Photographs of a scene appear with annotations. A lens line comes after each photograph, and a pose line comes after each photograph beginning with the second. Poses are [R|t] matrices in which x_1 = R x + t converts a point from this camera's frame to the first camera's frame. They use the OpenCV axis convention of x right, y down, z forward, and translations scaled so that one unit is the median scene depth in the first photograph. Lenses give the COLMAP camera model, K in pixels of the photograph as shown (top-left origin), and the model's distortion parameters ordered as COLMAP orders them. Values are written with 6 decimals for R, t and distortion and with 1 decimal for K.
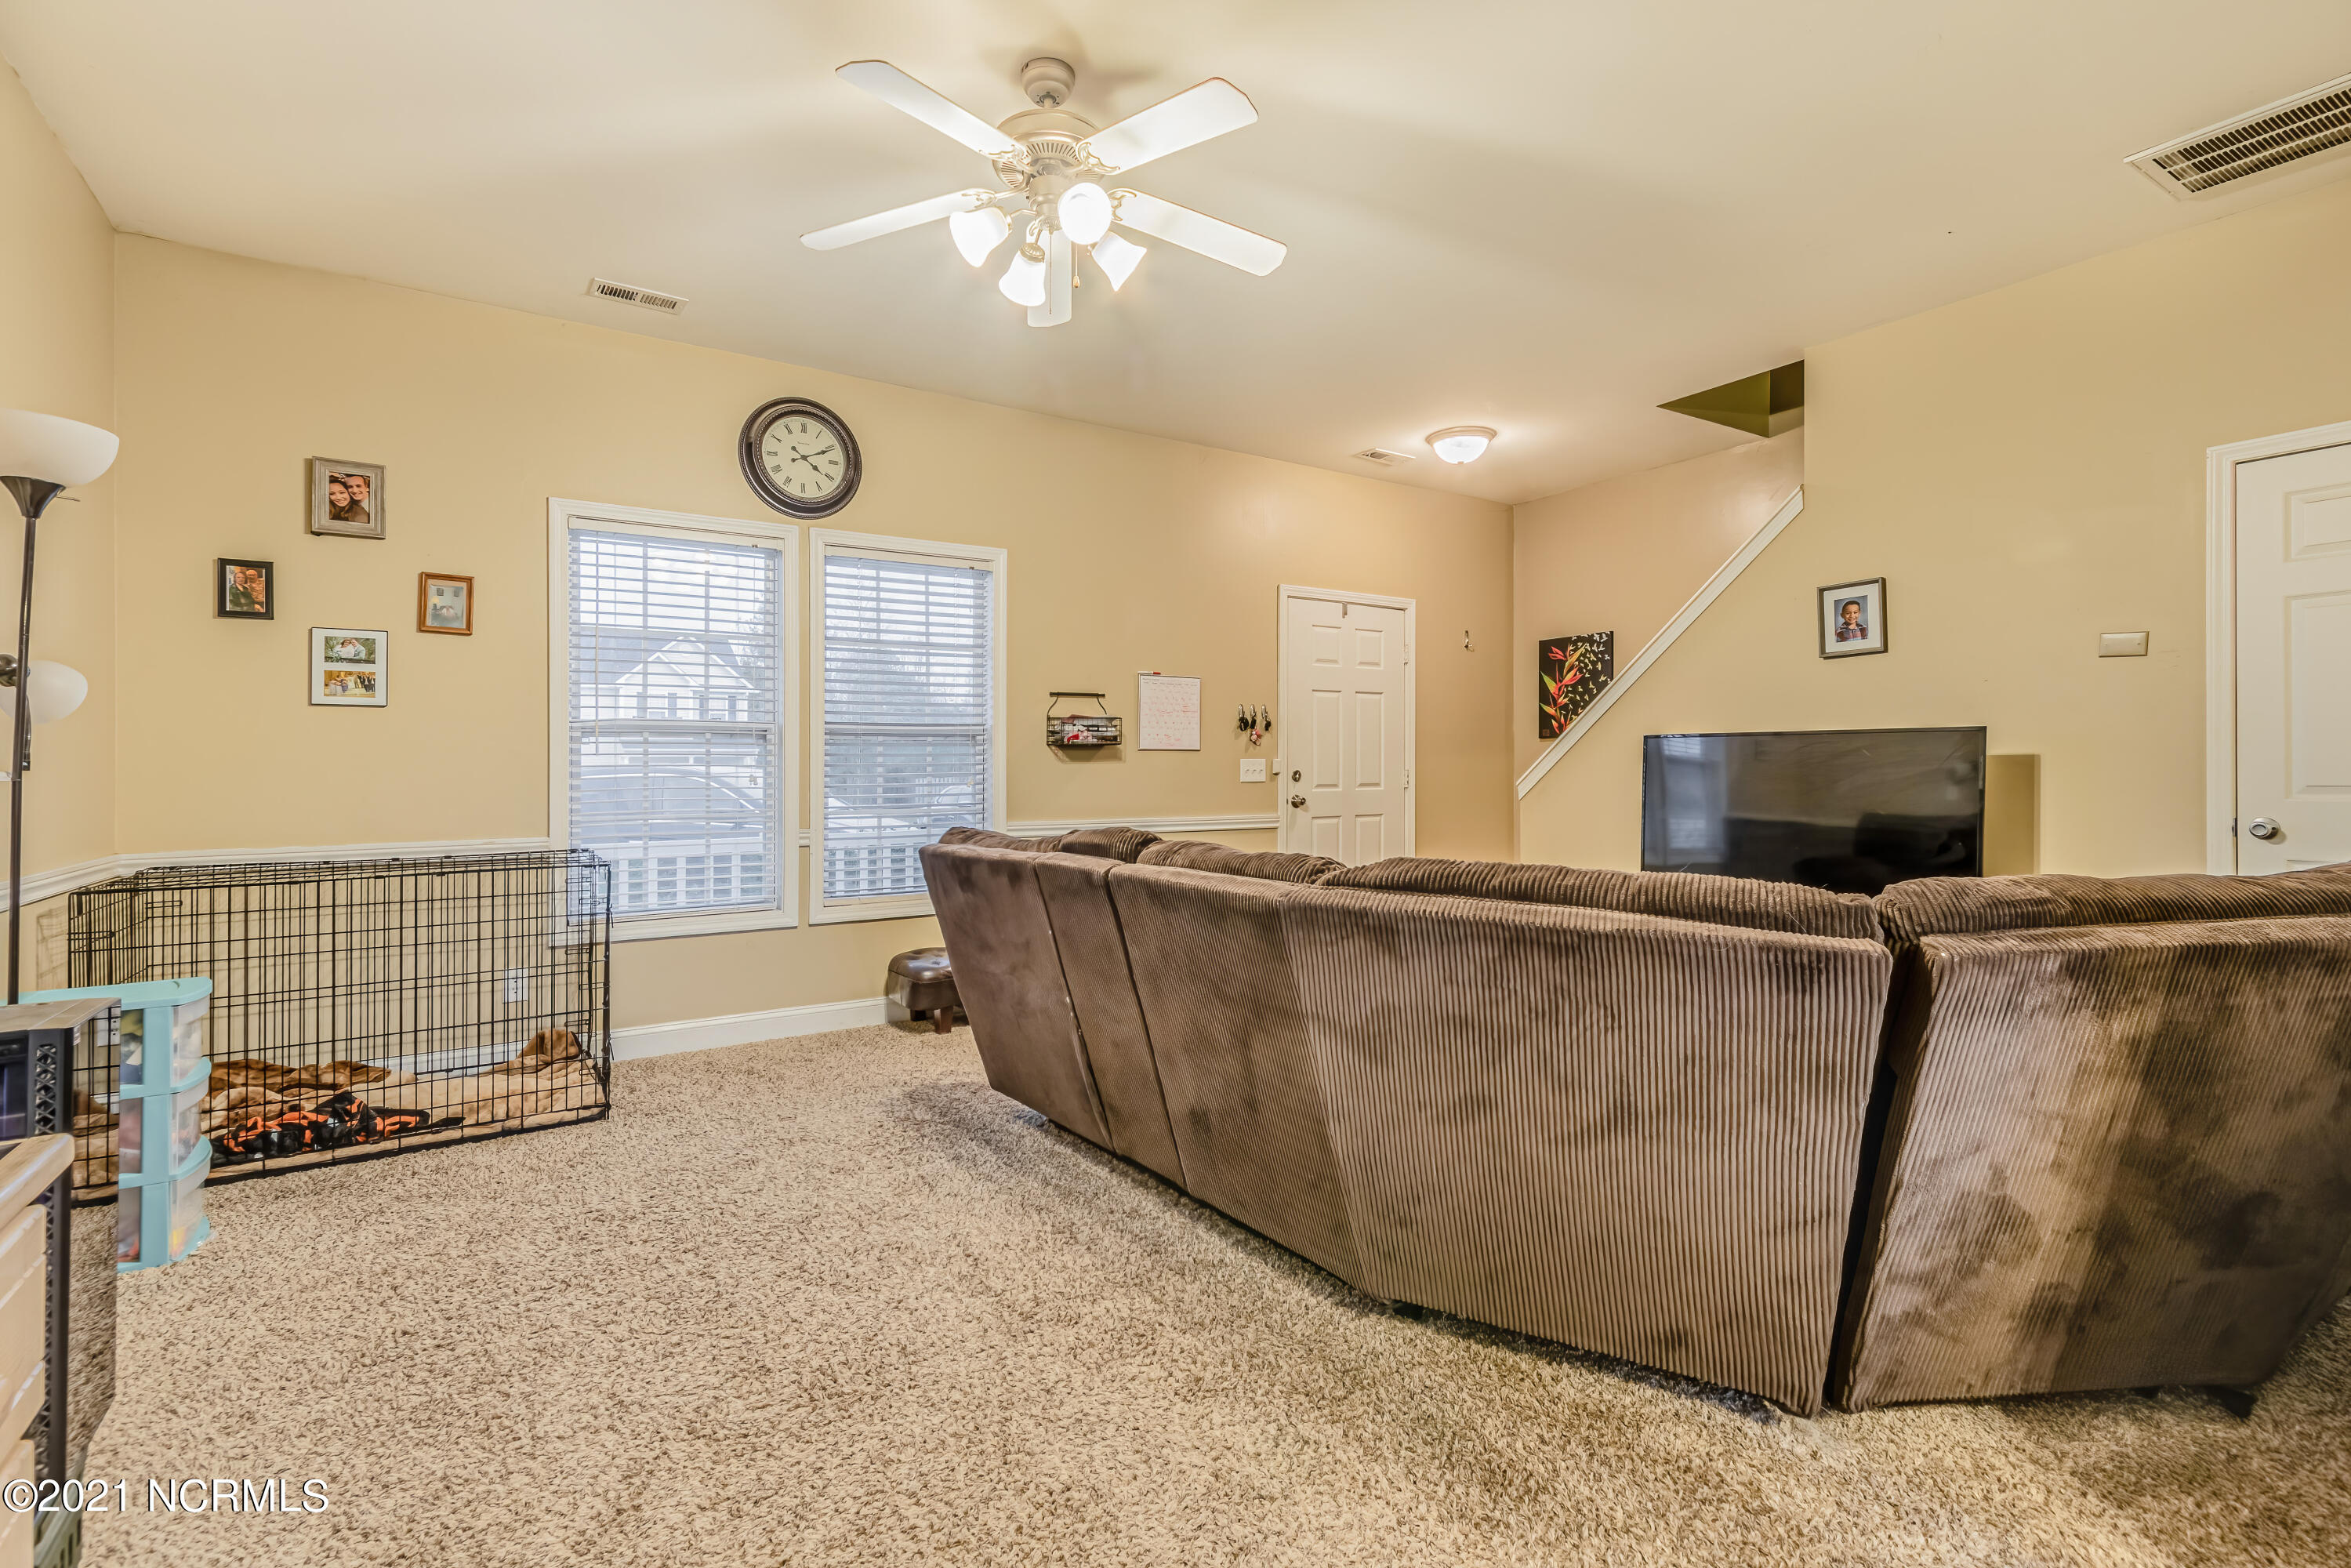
lens RADIAL K [[1091.9, 0, 1164.0], [0, 1091.9, 747.3], [0, 0, 1]] dist [0.011657, -0.002890]
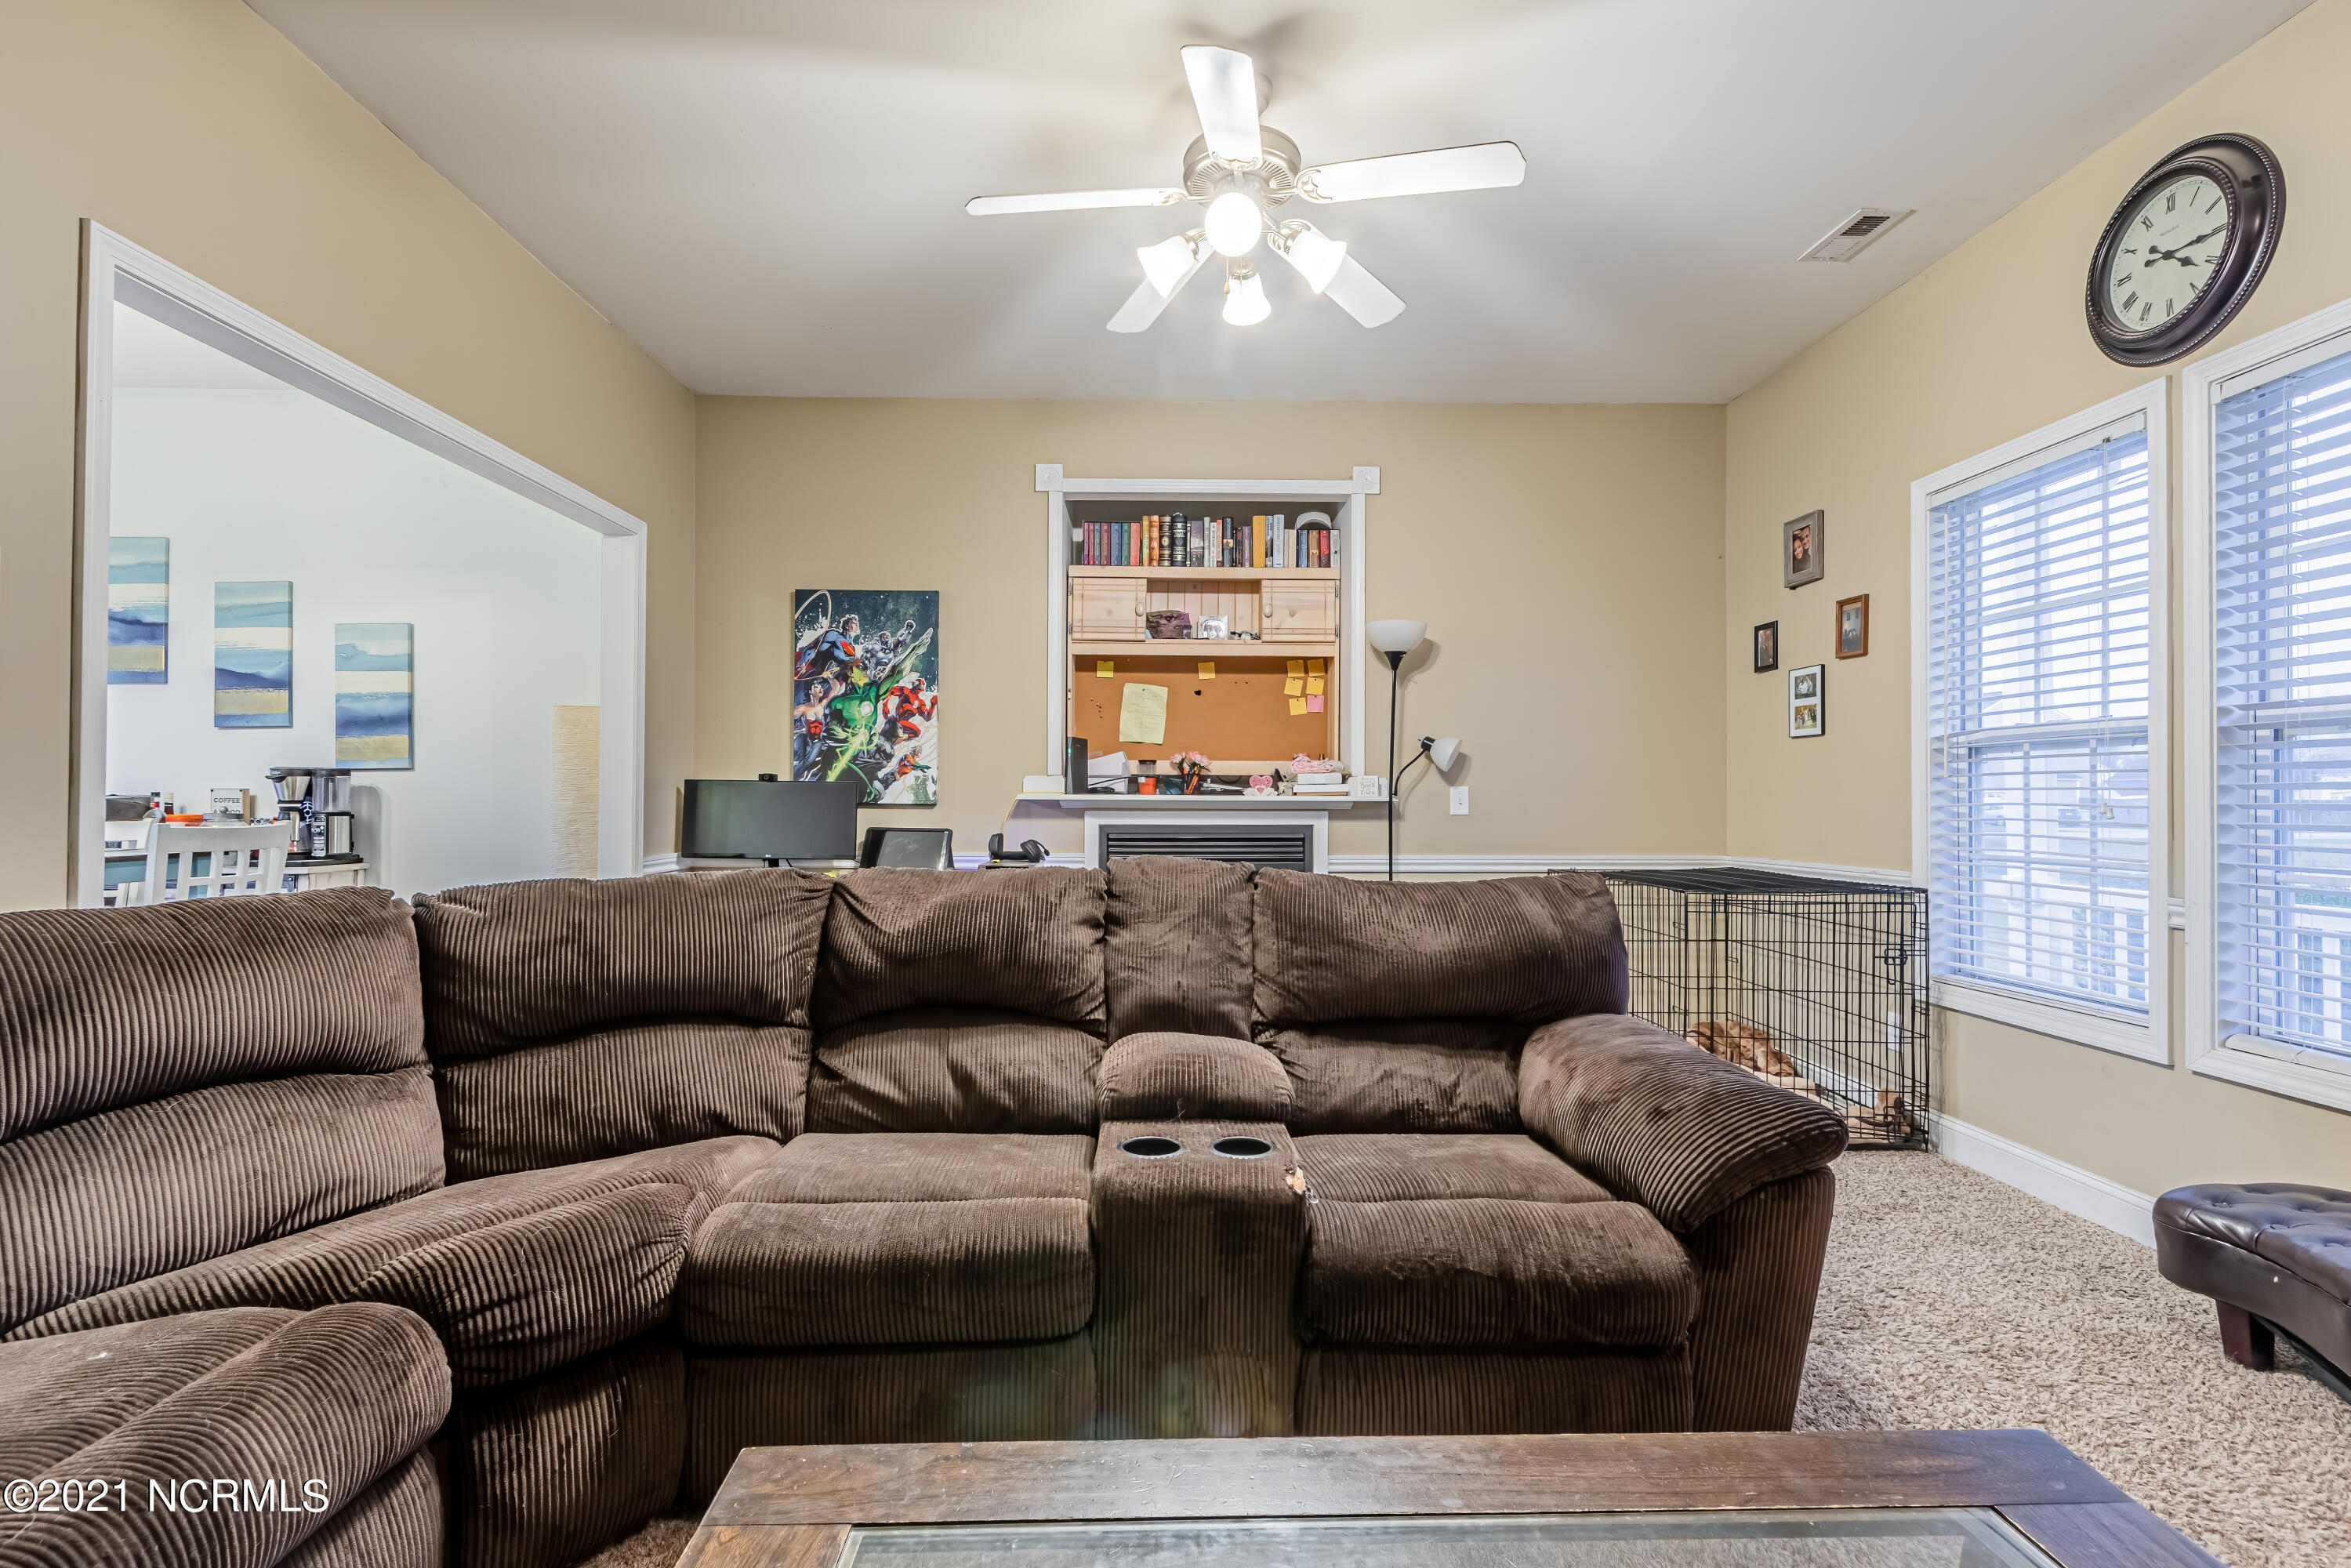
lens RADIAL K [[1091.9, 0, 1150.9], [0, 1091.9, 785.0], [0, 0, 1]] dist [0.011657, -0.002890]
pose [[-0.535998, -0.004665, -0.844207, 0.398168], [0.019262, 0.999657, -0.017754, 0.013049], [0.844000, -0.025777, -0.535724, 0.757355]]
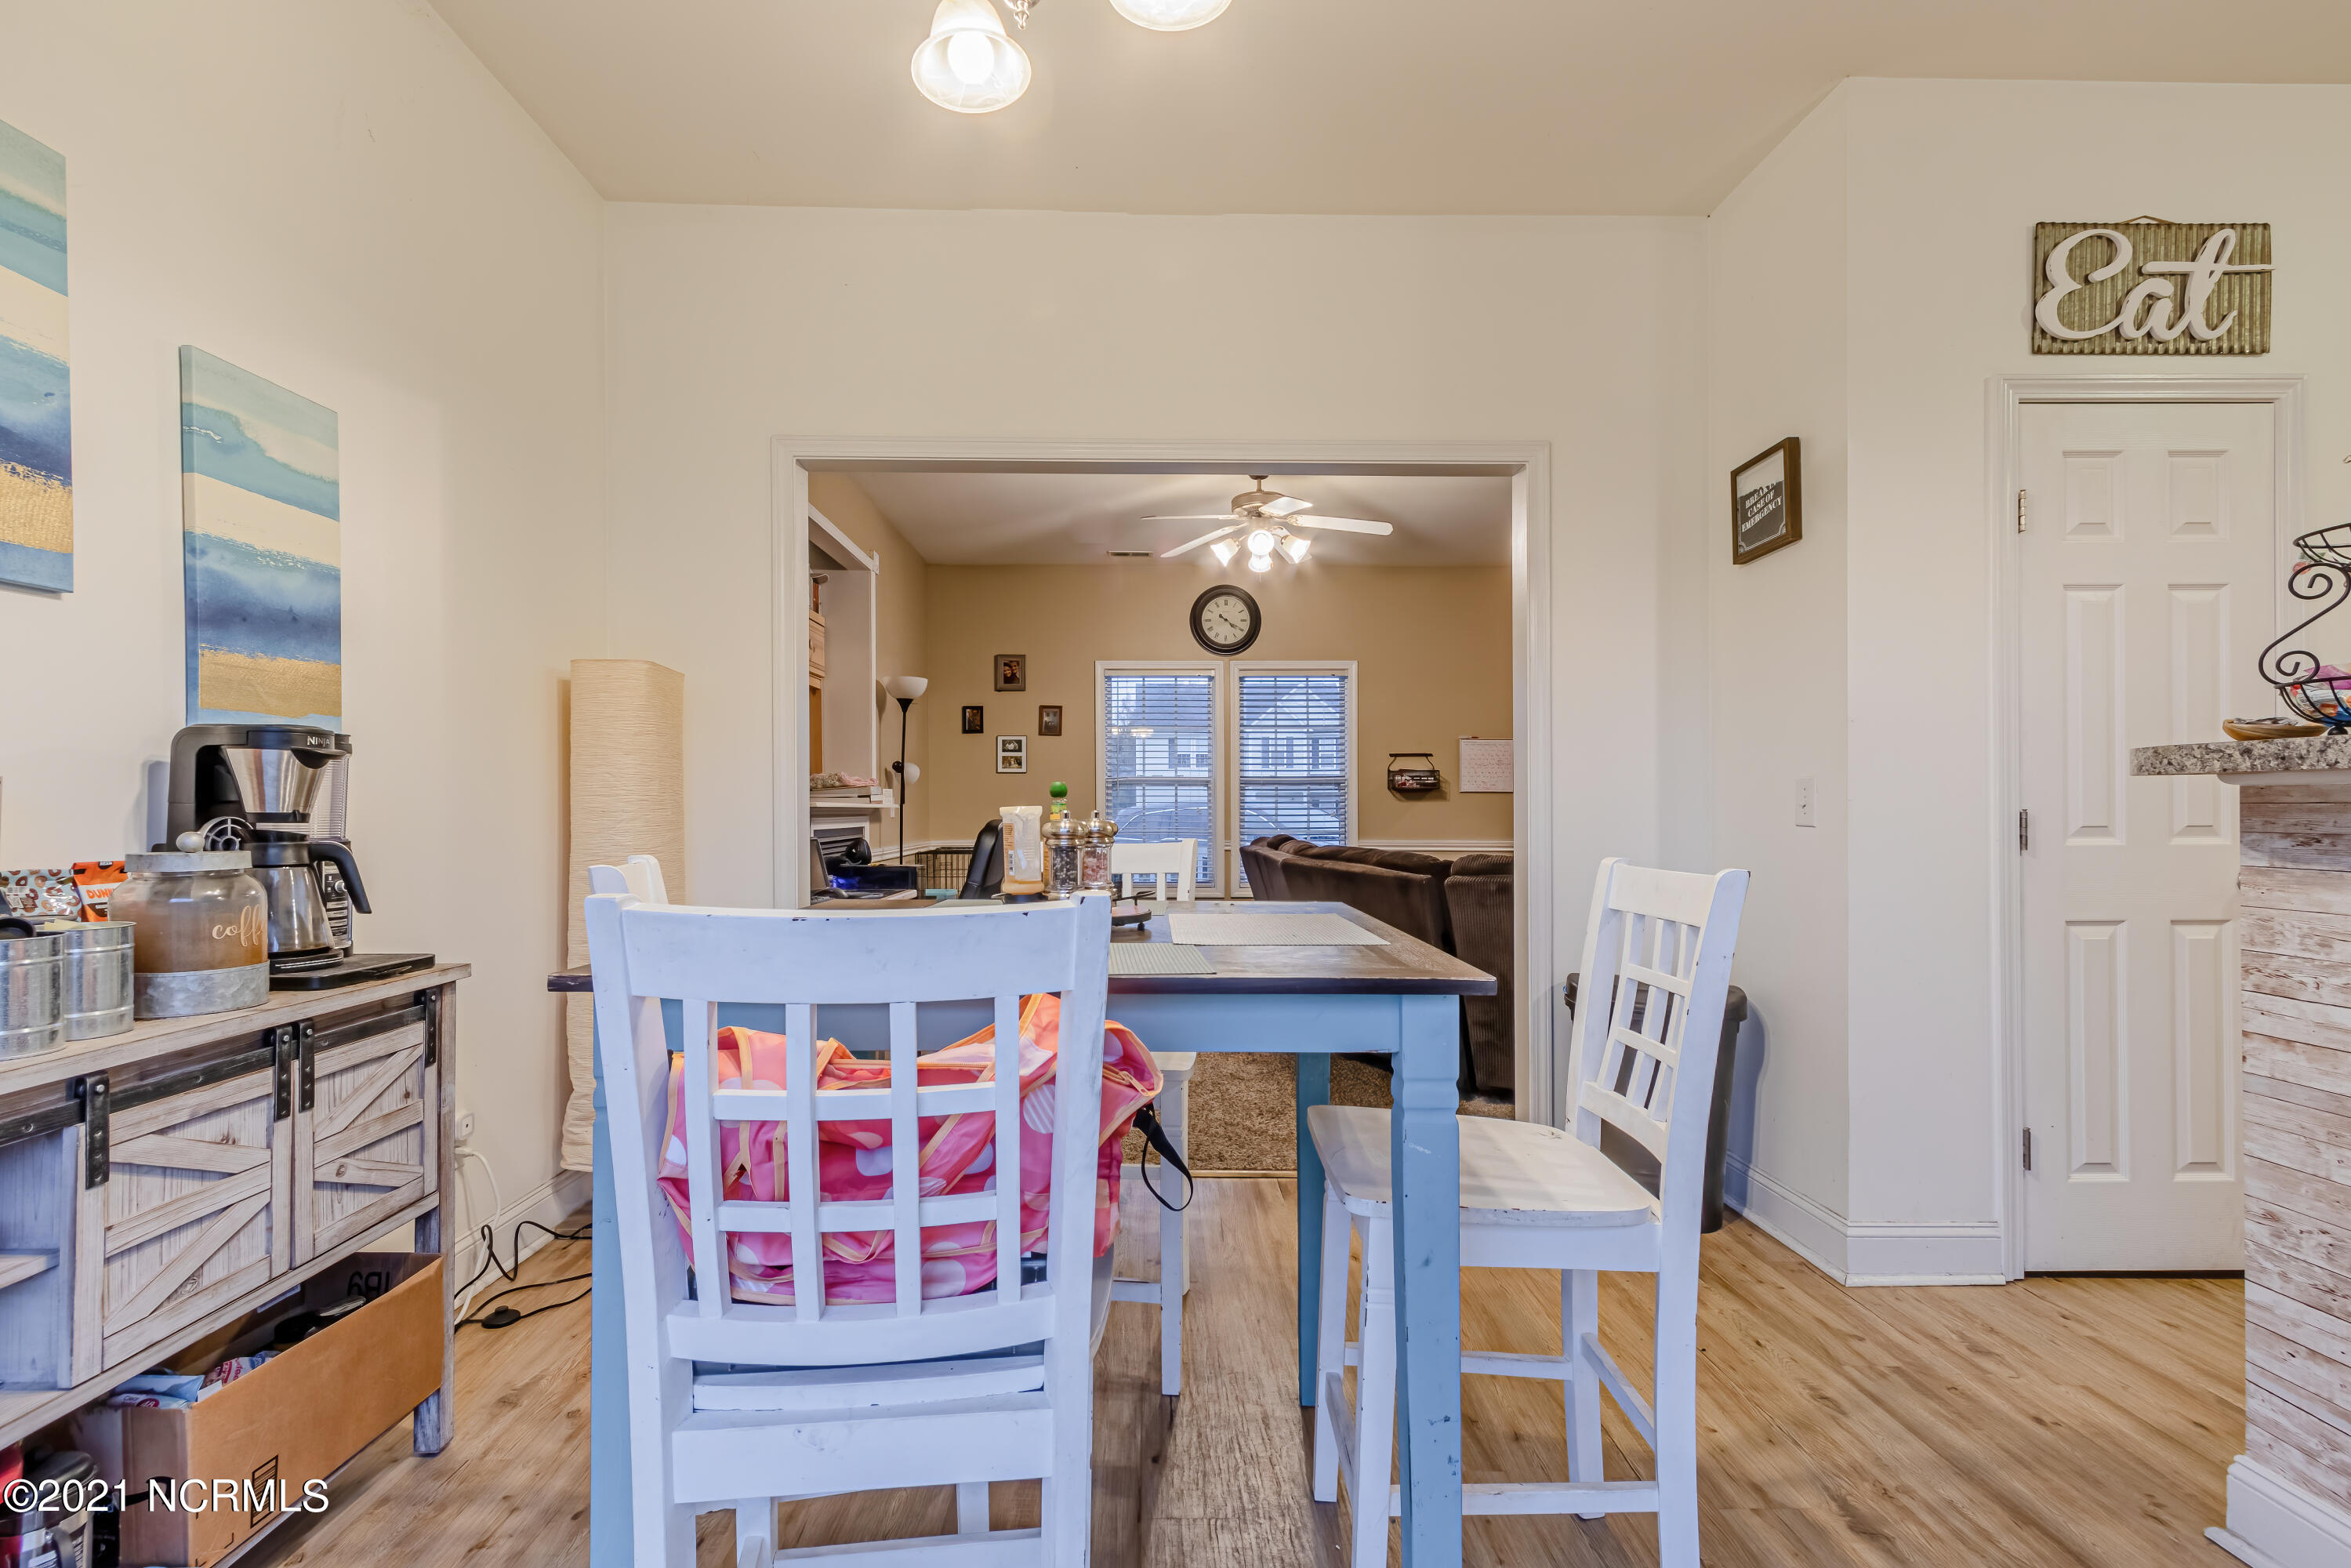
lens RADIAL K [[1091.9, 0, 1150.5], [0, 1091.9, 802.2], [0, 0, 1]] dist [0.011657, -0.002890]
pose [[0.841511, 0.004769, -0.540220, 0.431304], [0.005149, 0.999845, 0.016847, -0.011398], [0.540216, -0.016959, 0.841355, -0.432472]]
